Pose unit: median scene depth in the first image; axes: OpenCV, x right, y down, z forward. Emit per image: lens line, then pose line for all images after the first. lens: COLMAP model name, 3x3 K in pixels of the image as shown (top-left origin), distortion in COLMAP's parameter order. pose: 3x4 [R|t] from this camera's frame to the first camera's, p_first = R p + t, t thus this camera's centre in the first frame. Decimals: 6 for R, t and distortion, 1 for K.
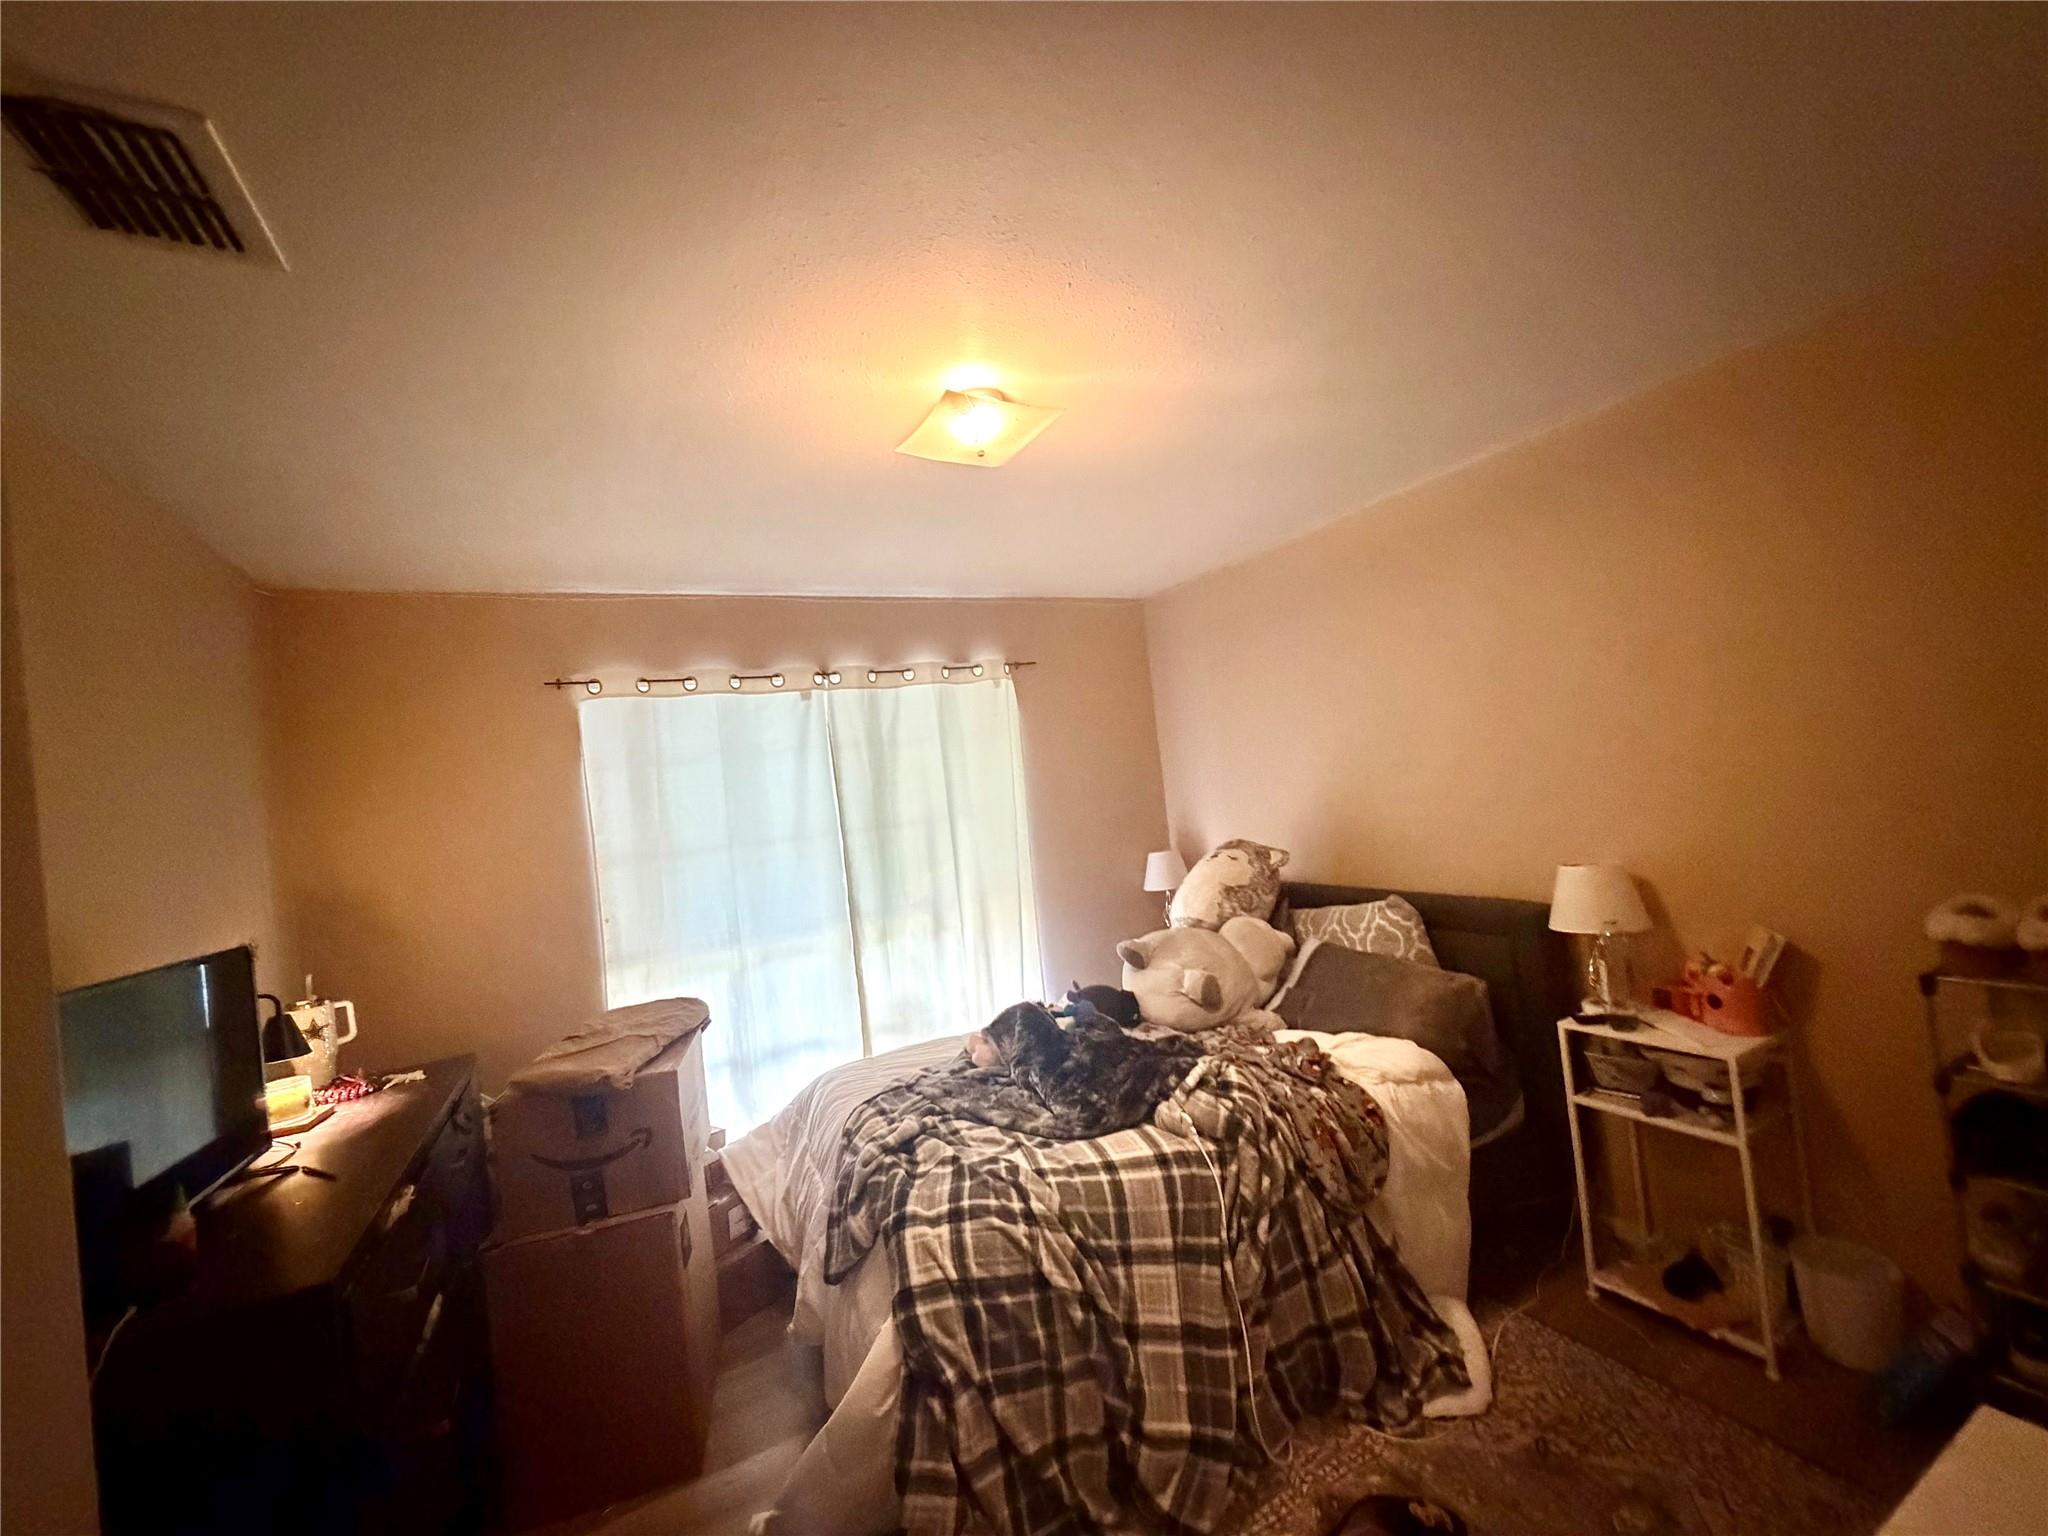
lens RADIAL K [[821.0, 0, 1021.1], [0, 821.0, 766.9], [0, 0, 1]] dist [0.000682, 0.000009]
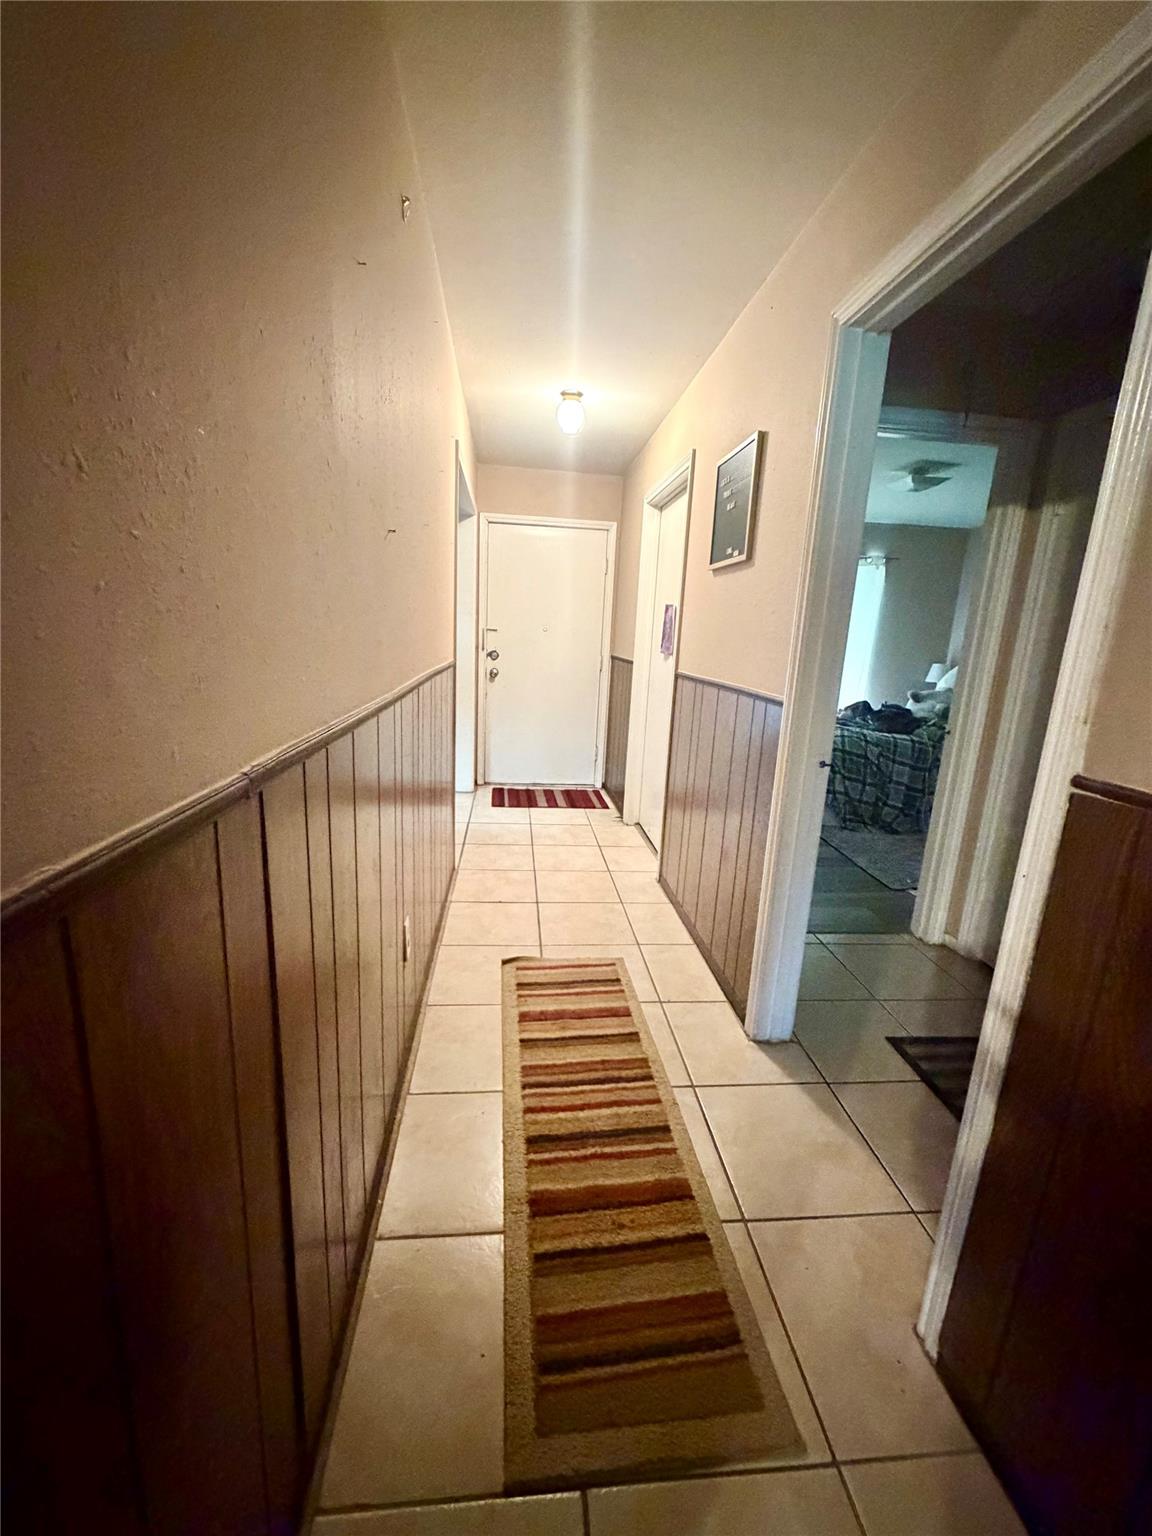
lens RADIAL K [[615.7, 0, 579.2], [0, 615.7, 767.0], [0, 0, 1]] dist [0.000682, 0.000009]
pose [[0.919979, 0.233064, -0.315149, -0.225125], [-0.148255, 0.951192, 0.270656, 0.132644], [0.362848, -0.202275, 0.909630, -1.551261]]
